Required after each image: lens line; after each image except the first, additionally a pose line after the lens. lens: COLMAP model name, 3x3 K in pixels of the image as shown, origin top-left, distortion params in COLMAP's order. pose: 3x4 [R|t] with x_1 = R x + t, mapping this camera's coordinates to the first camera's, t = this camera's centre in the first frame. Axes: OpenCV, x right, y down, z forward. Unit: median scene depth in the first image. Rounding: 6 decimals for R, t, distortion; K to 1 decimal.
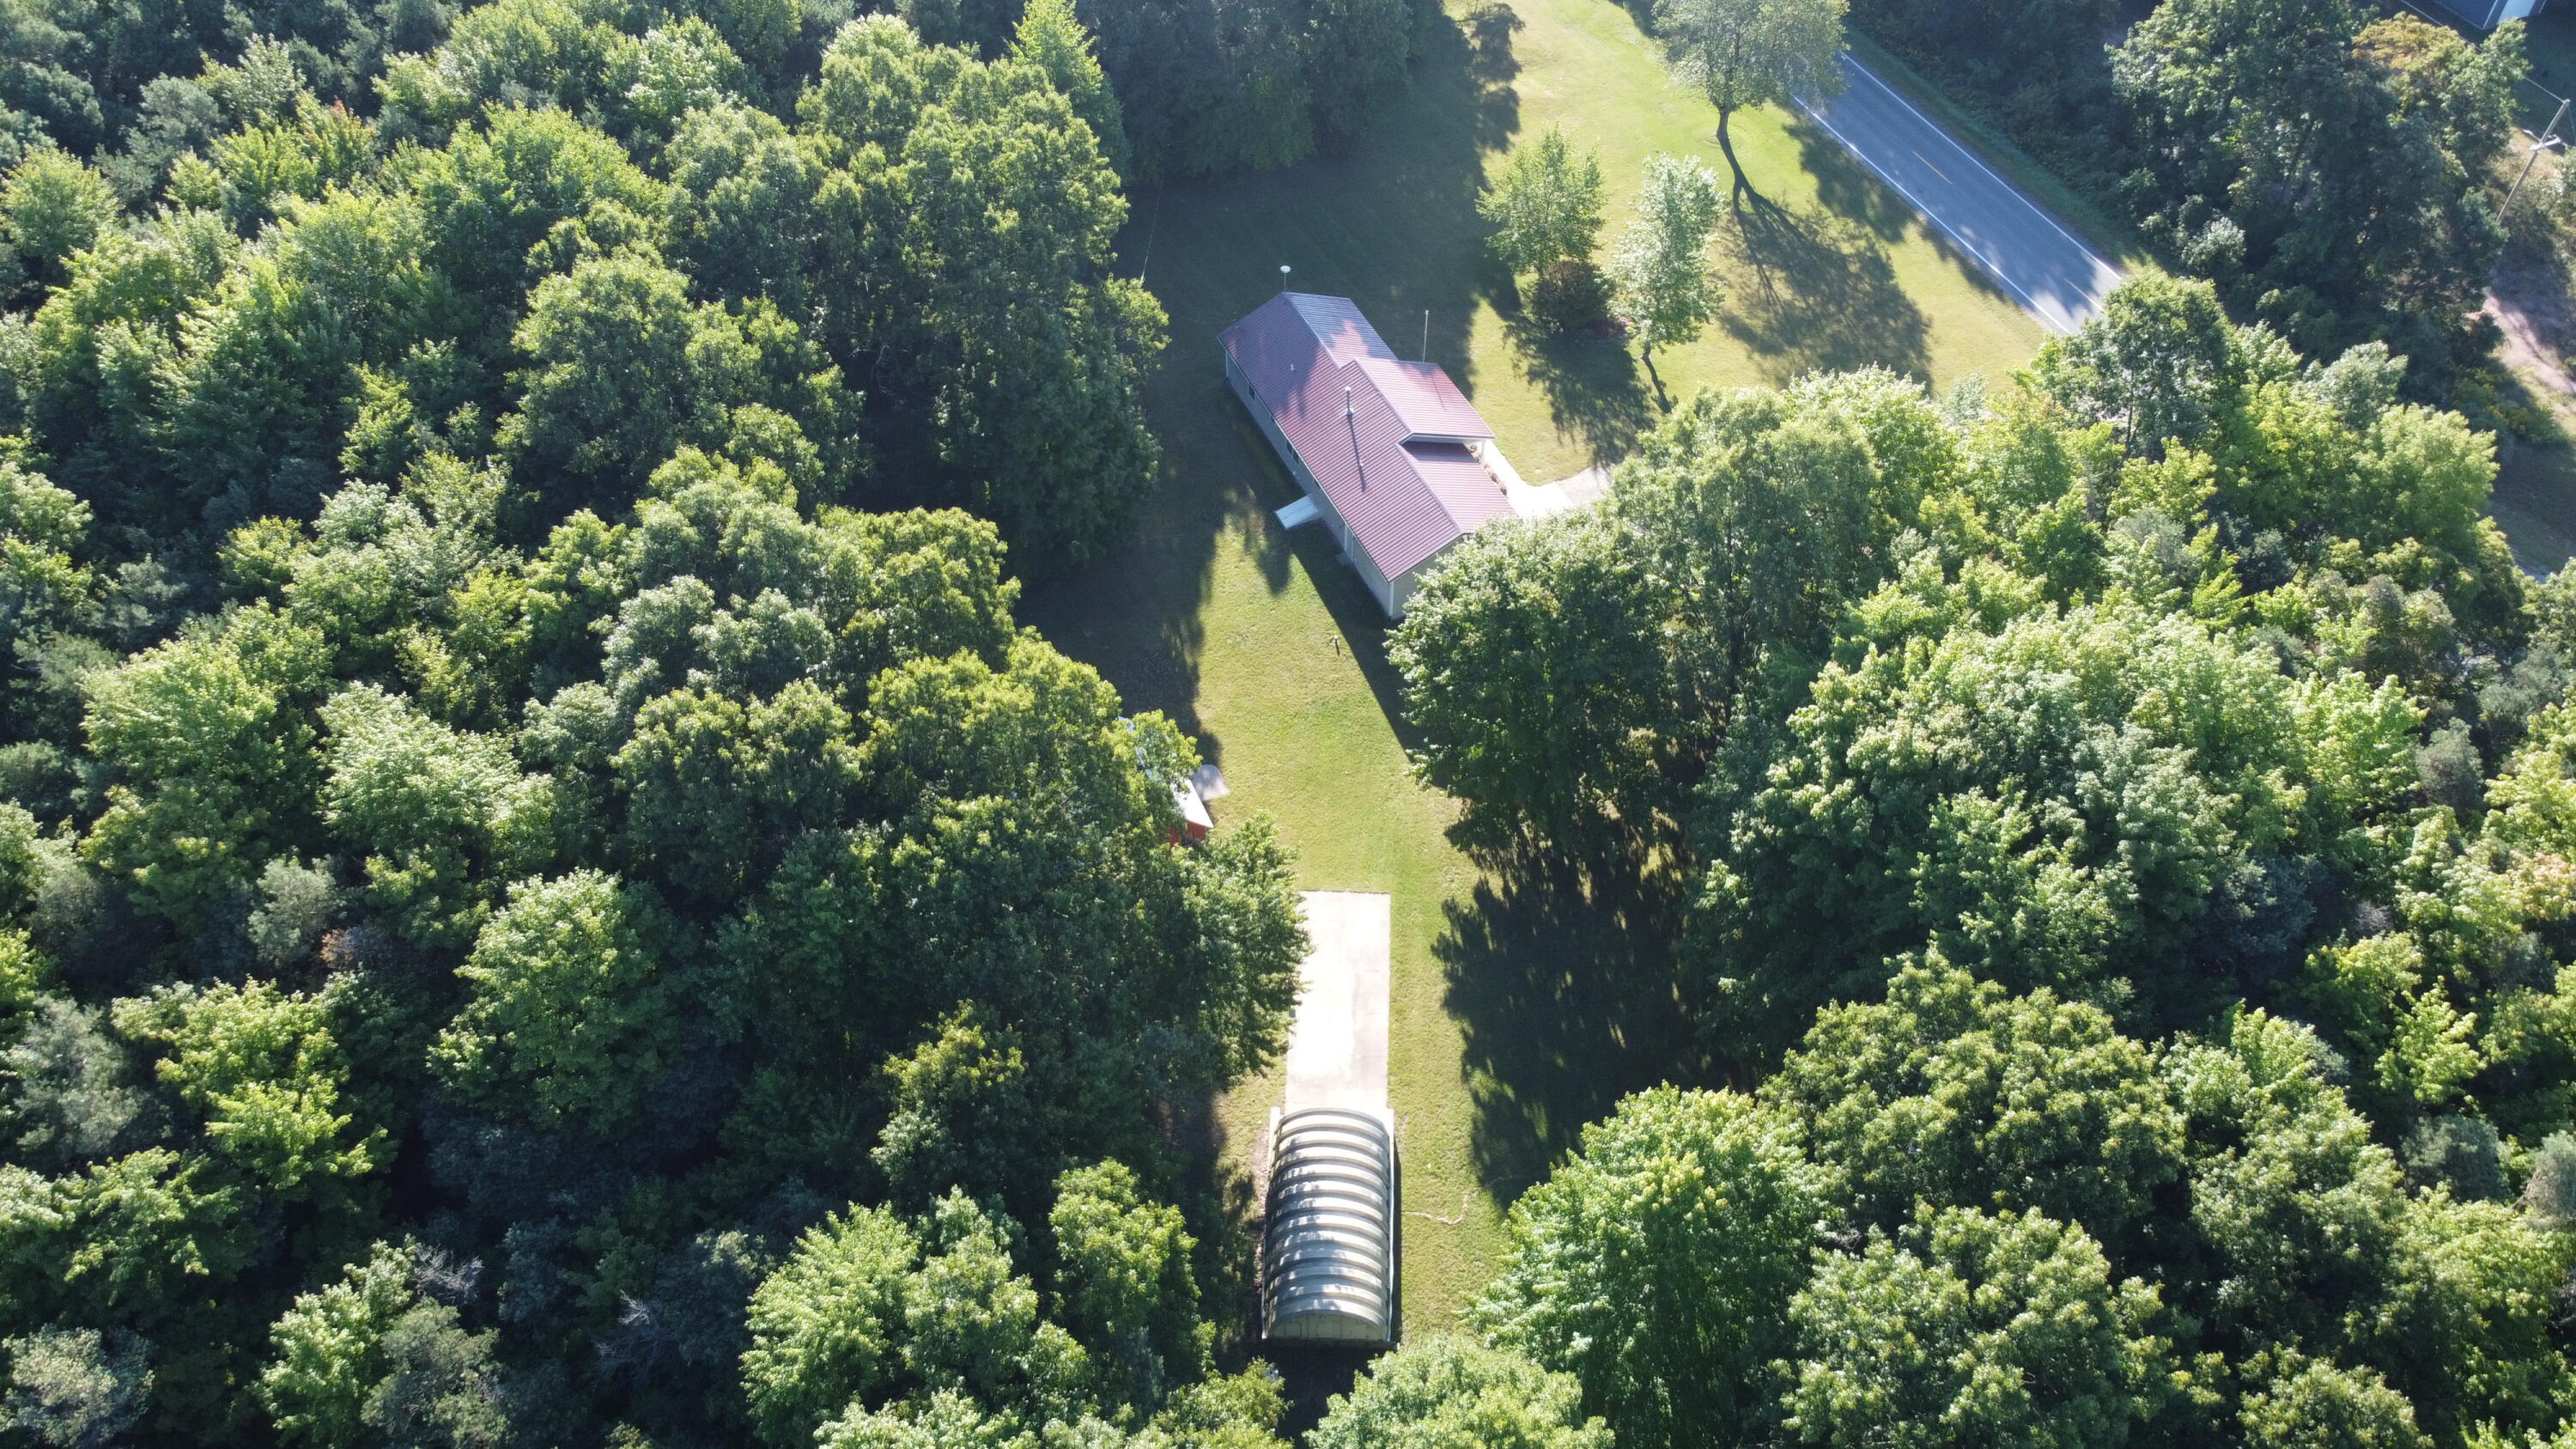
lens RADIAL K [[1906.3, 0, 1291.6], [0, 1906.3, 726.1], [0, 0, 1]] dist [-0.003023, -0.002665]
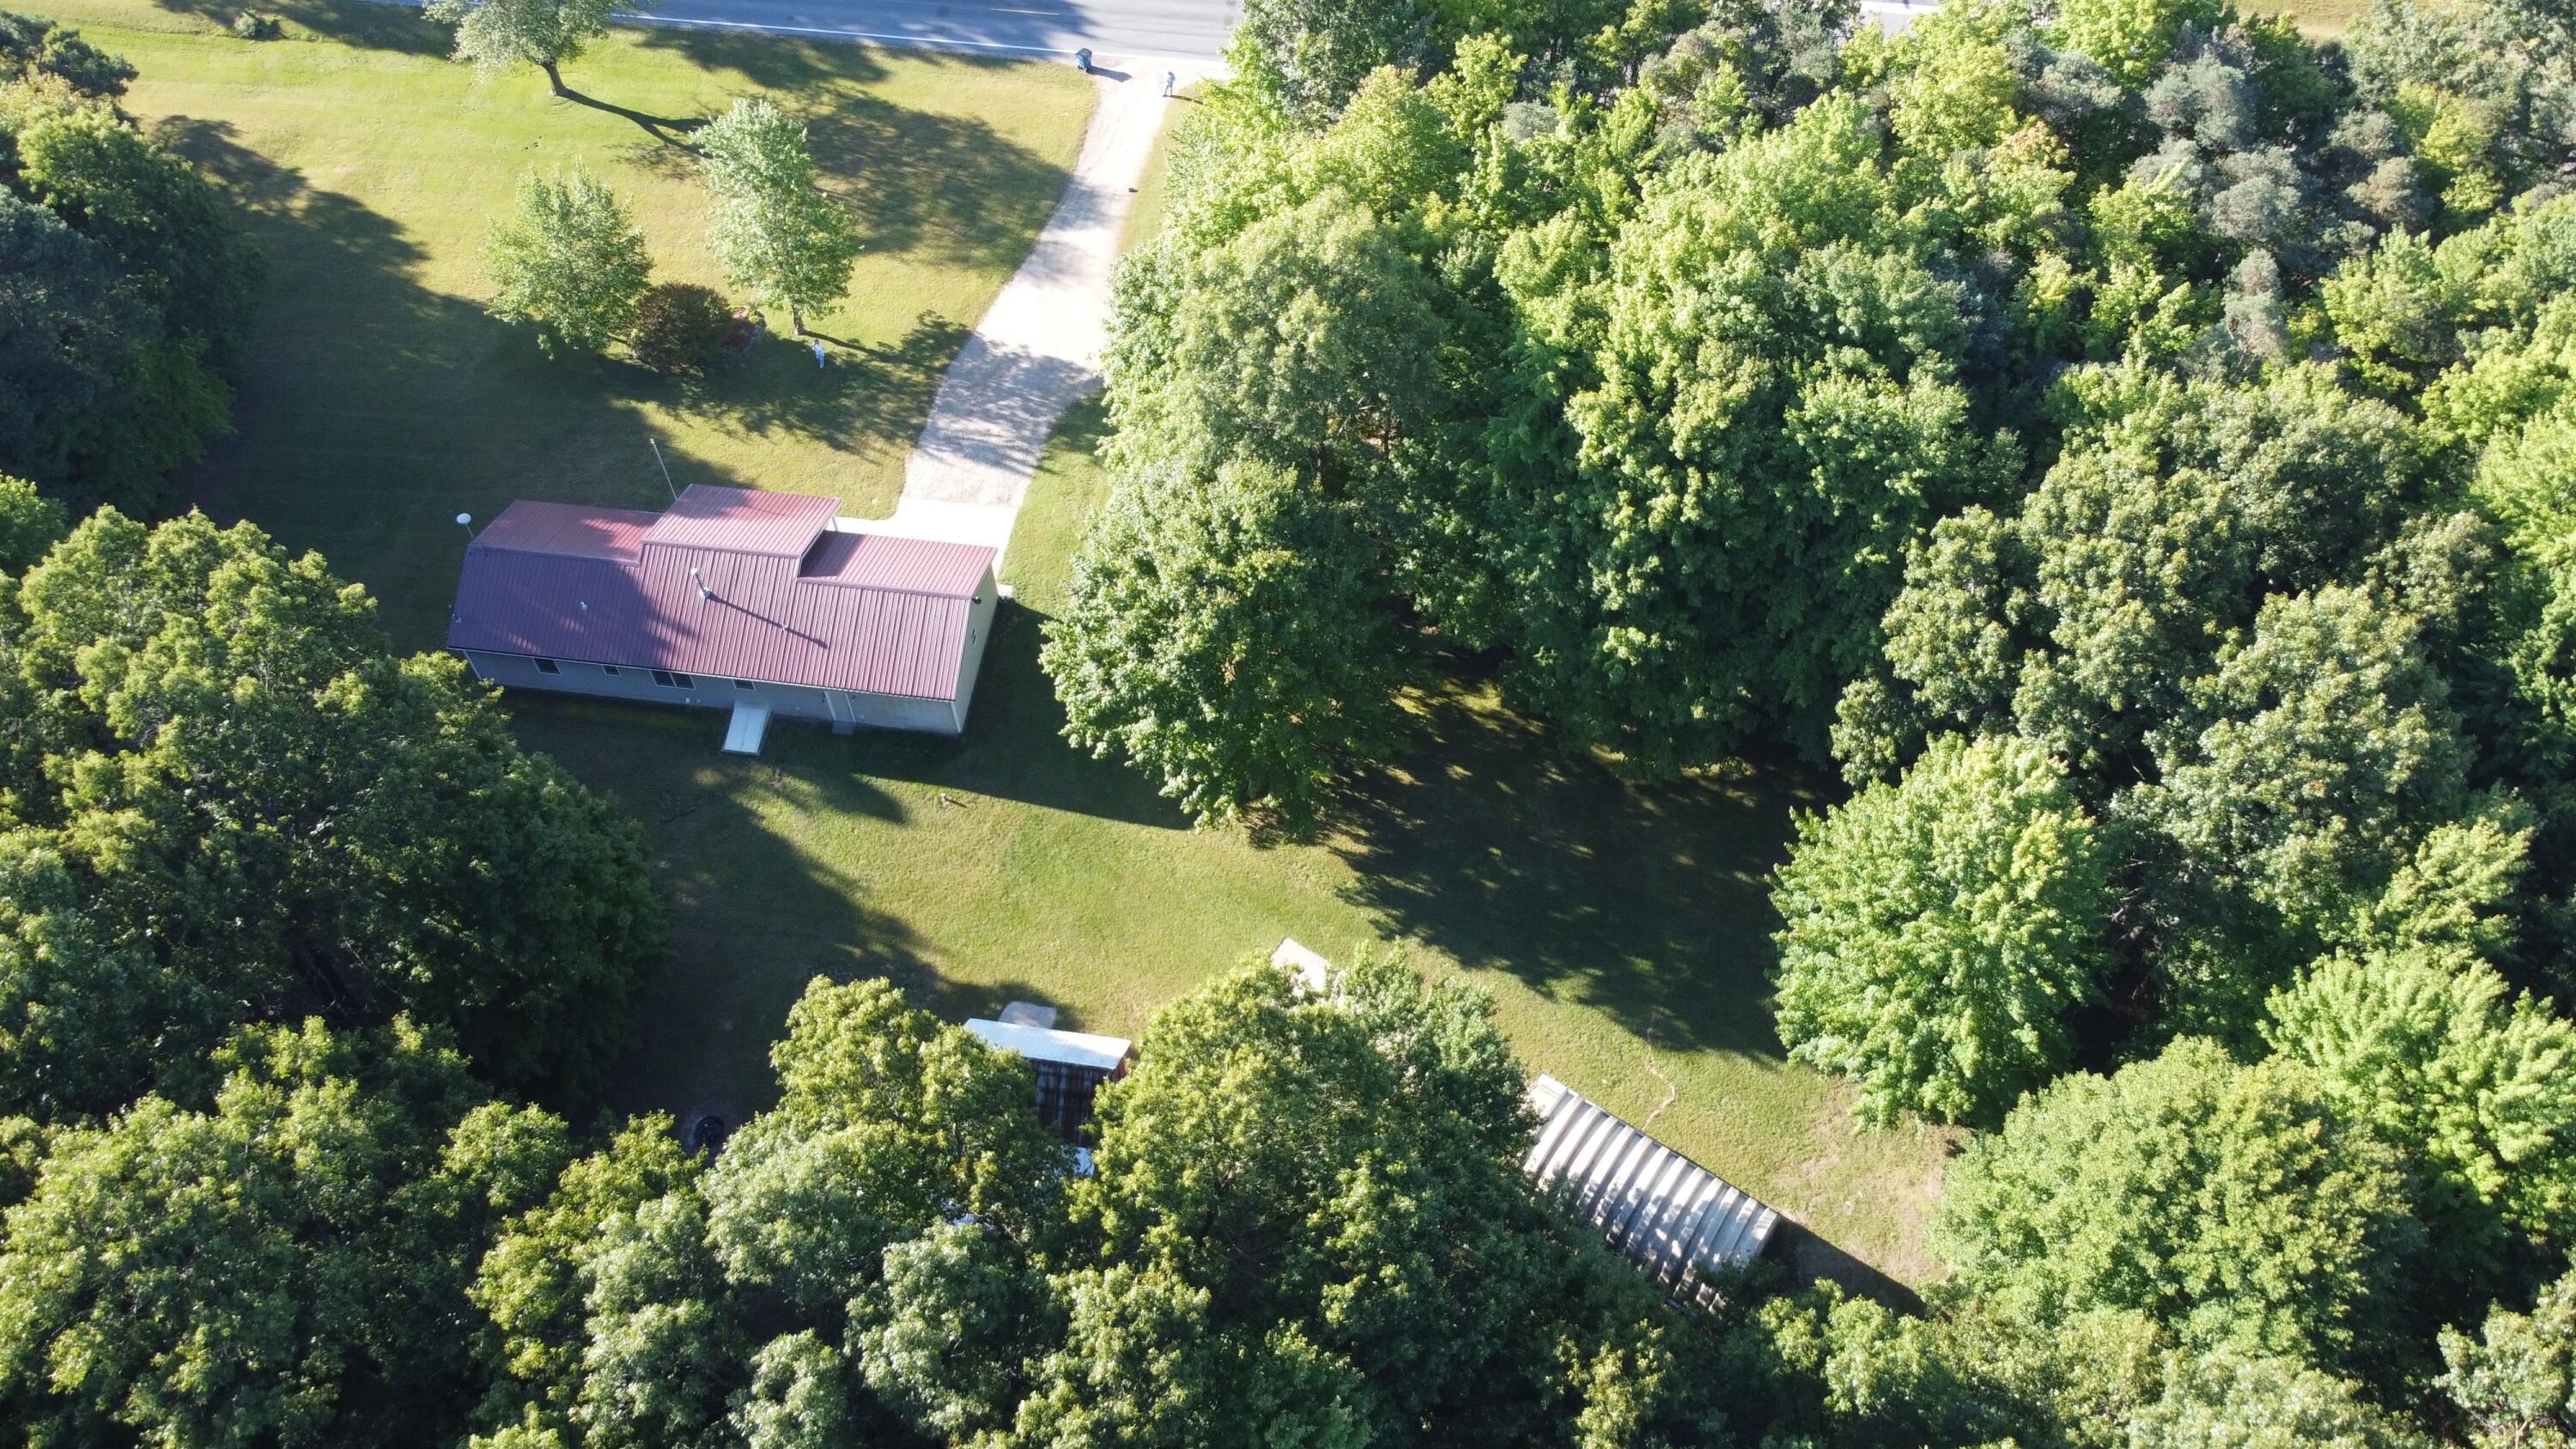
lens RADIAL K [[1906.3, 0, 1291.6], [0, 1906.3, 726.1], [0, 0, 1]] dist [-0.003023, -0.002665]
pose [[0.531386, -0.697108, 0.481319, -0.363698], [0.642632, 0.701921, 0.307133, -0.297353], [-0.551953, 0.146105, 0.820976, 0.304344]]
